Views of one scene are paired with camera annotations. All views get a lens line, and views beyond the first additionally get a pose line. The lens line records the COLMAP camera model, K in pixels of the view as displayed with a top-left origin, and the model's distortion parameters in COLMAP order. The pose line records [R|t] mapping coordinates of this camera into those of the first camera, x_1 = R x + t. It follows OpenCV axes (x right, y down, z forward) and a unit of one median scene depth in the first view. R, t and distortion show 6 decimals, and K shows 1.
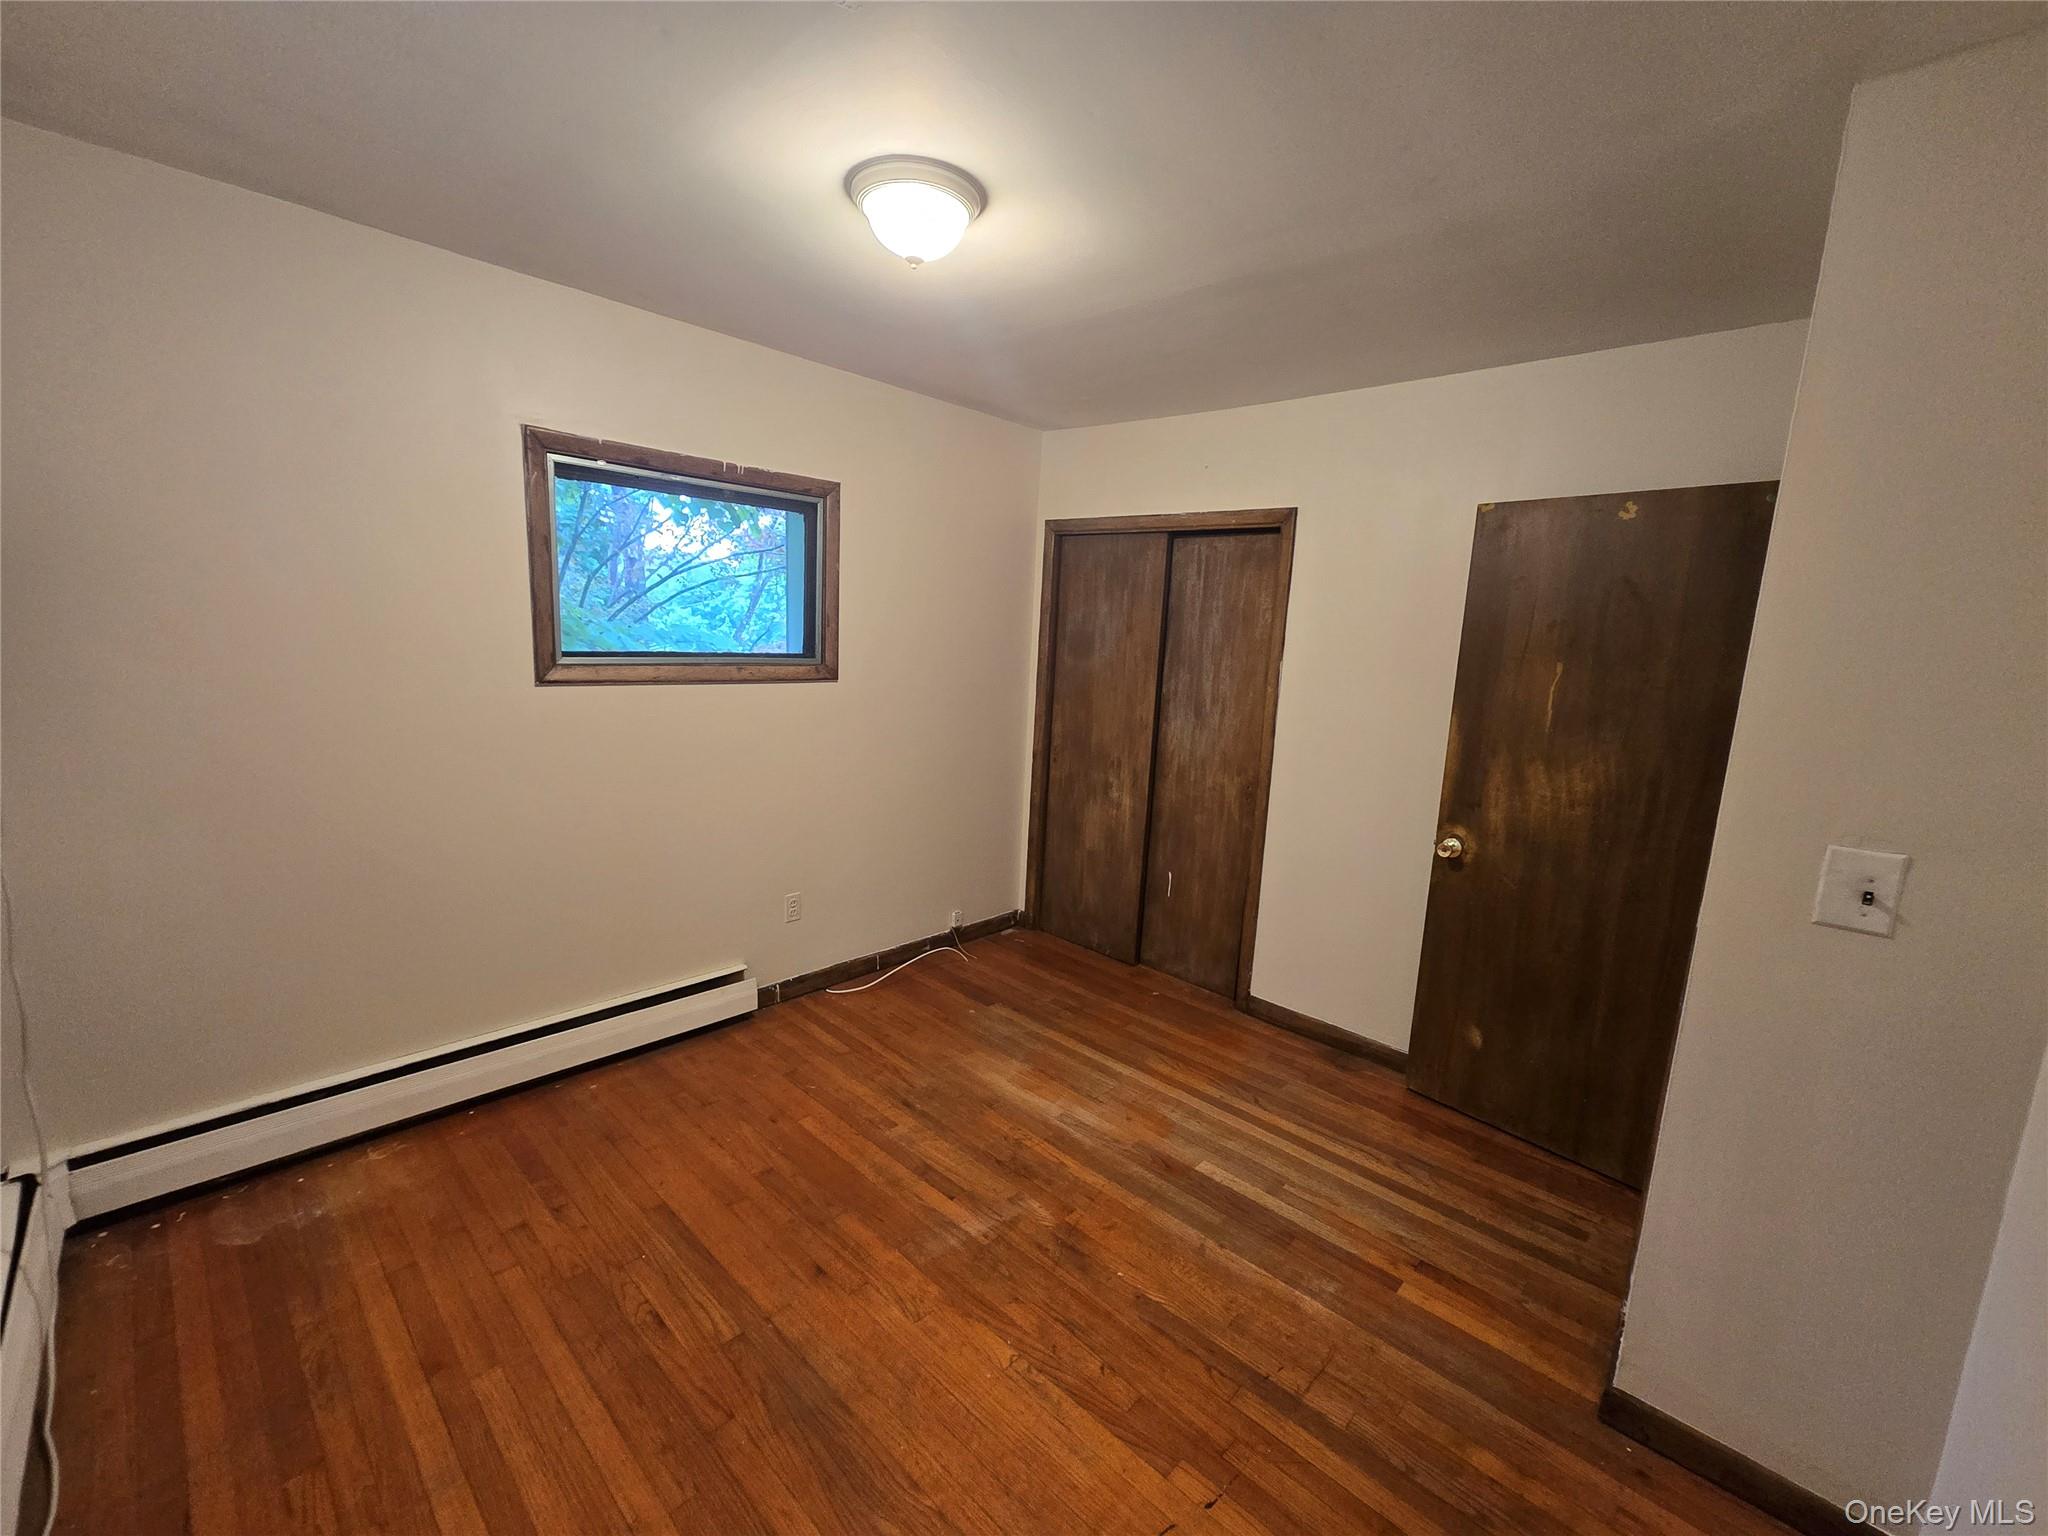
lens RADIAL K [[837.6, 0, 1018.2], [0, 837.6, 766.5], [0, 0, 1]] dist [0.001072, 0.000691]
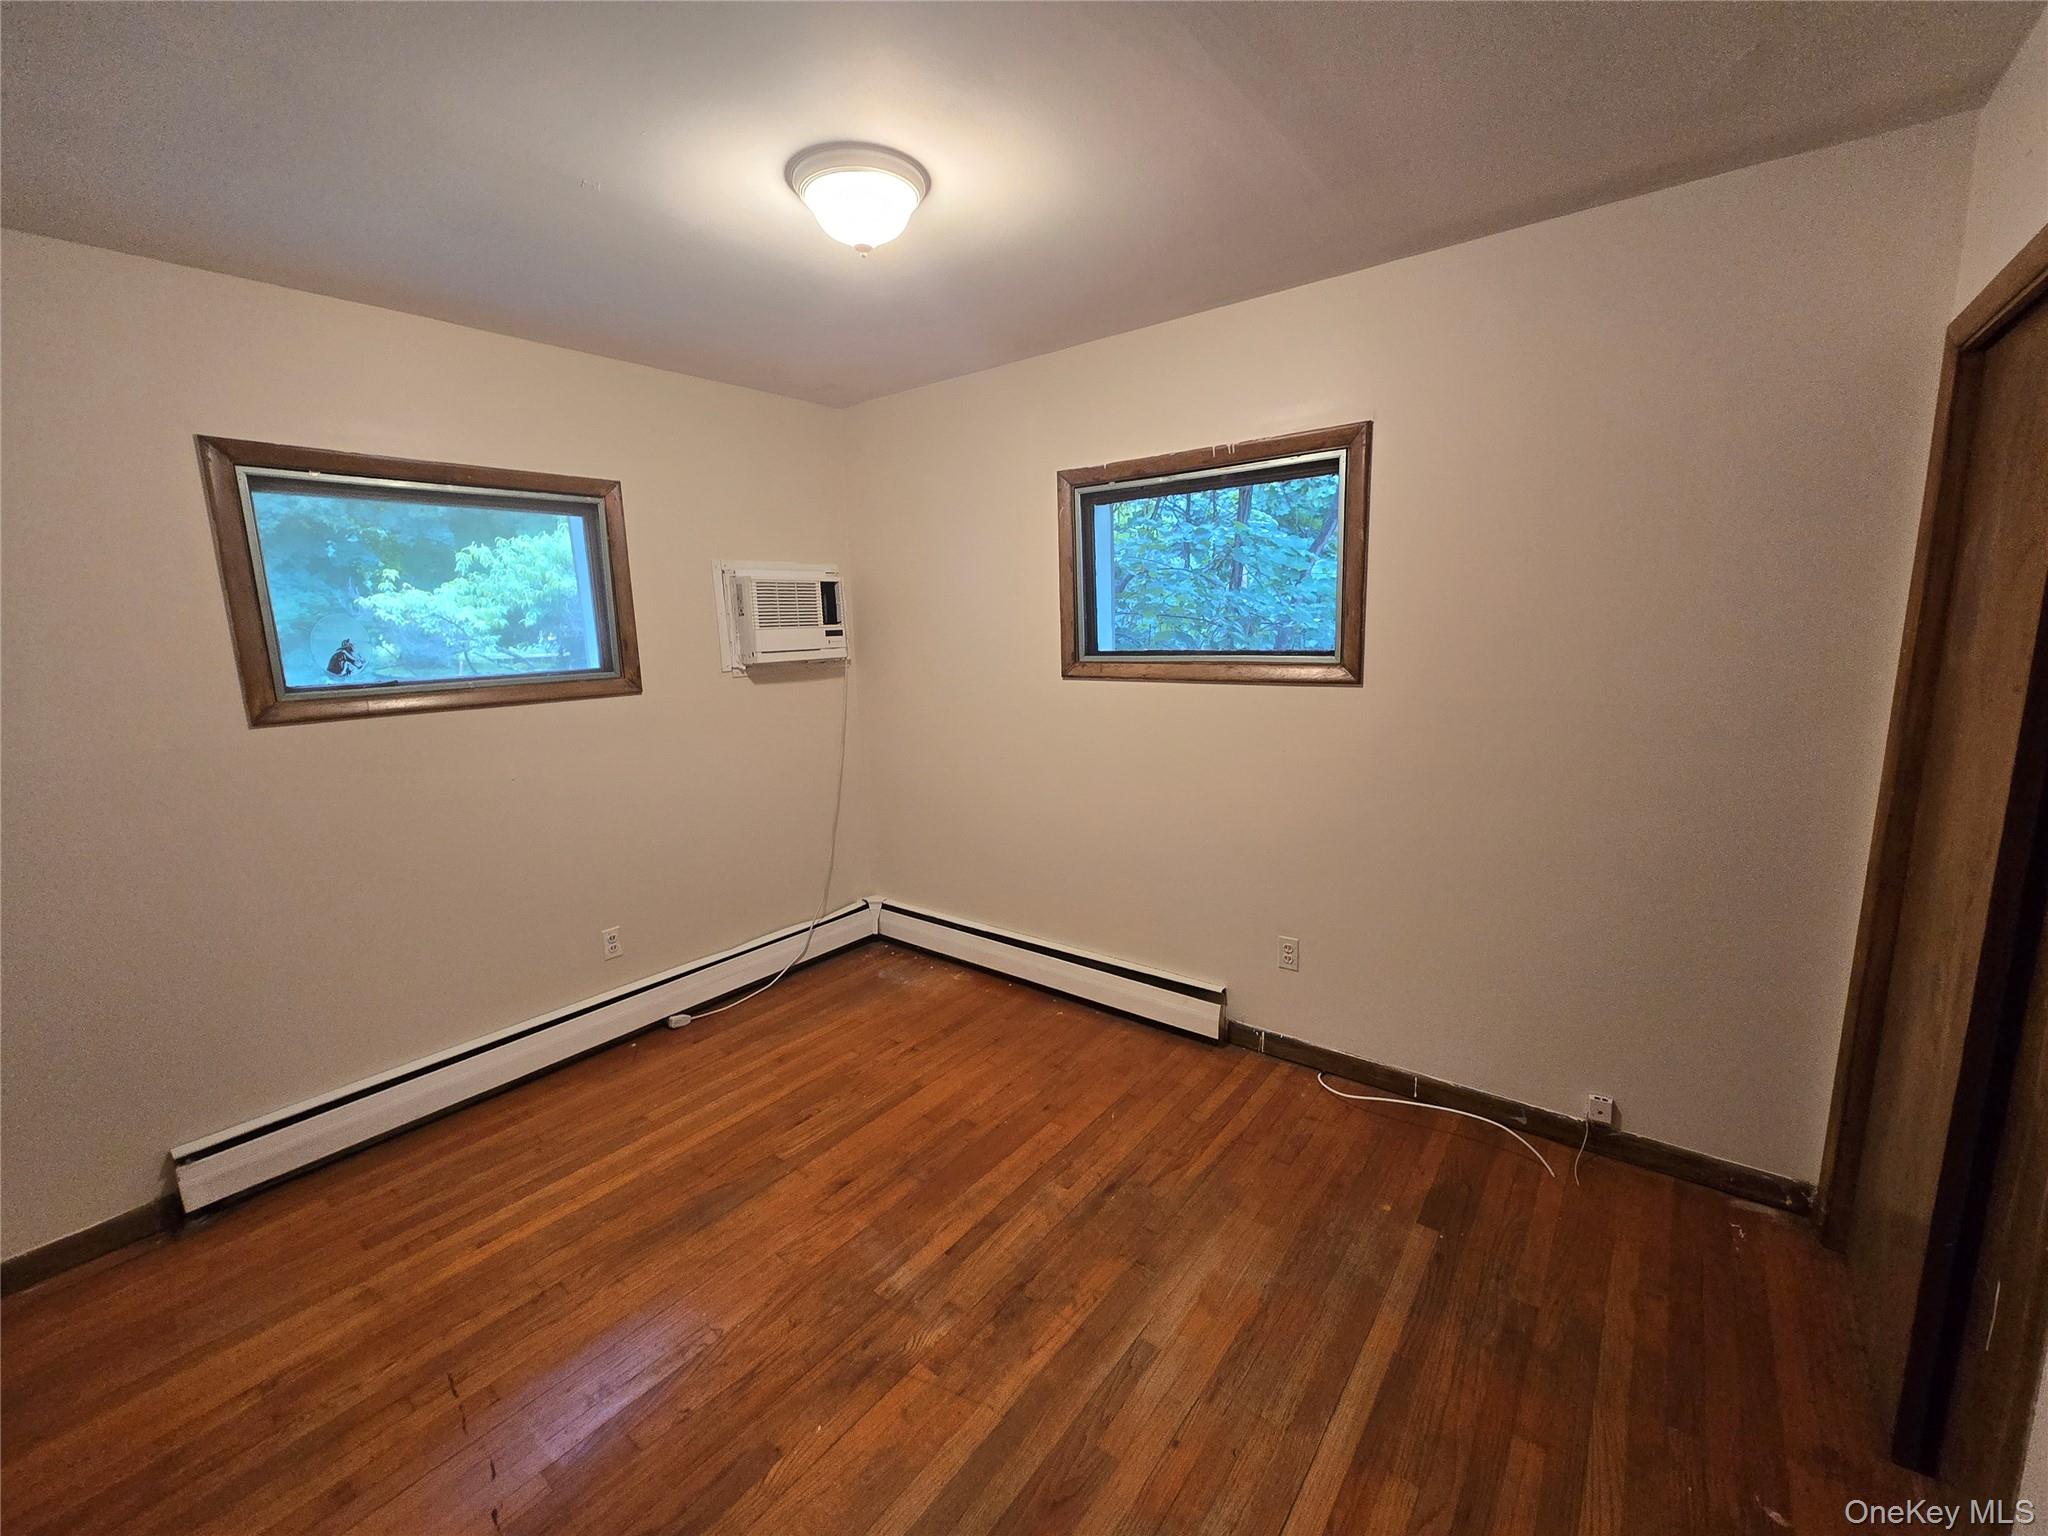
lens RADIAL K [[837.6, 0, 1020.1], [0, 837.6, 765.8], [0, 0, 1]] dist [0.001072, 0.000691]
pose [[0.097455, 0.122321, -0.987694, 0.712140], [-0.128145, 0.985700, 0.109430, -0.103433], [0.986956, 0.115903, 0.111736, 0.864043]]
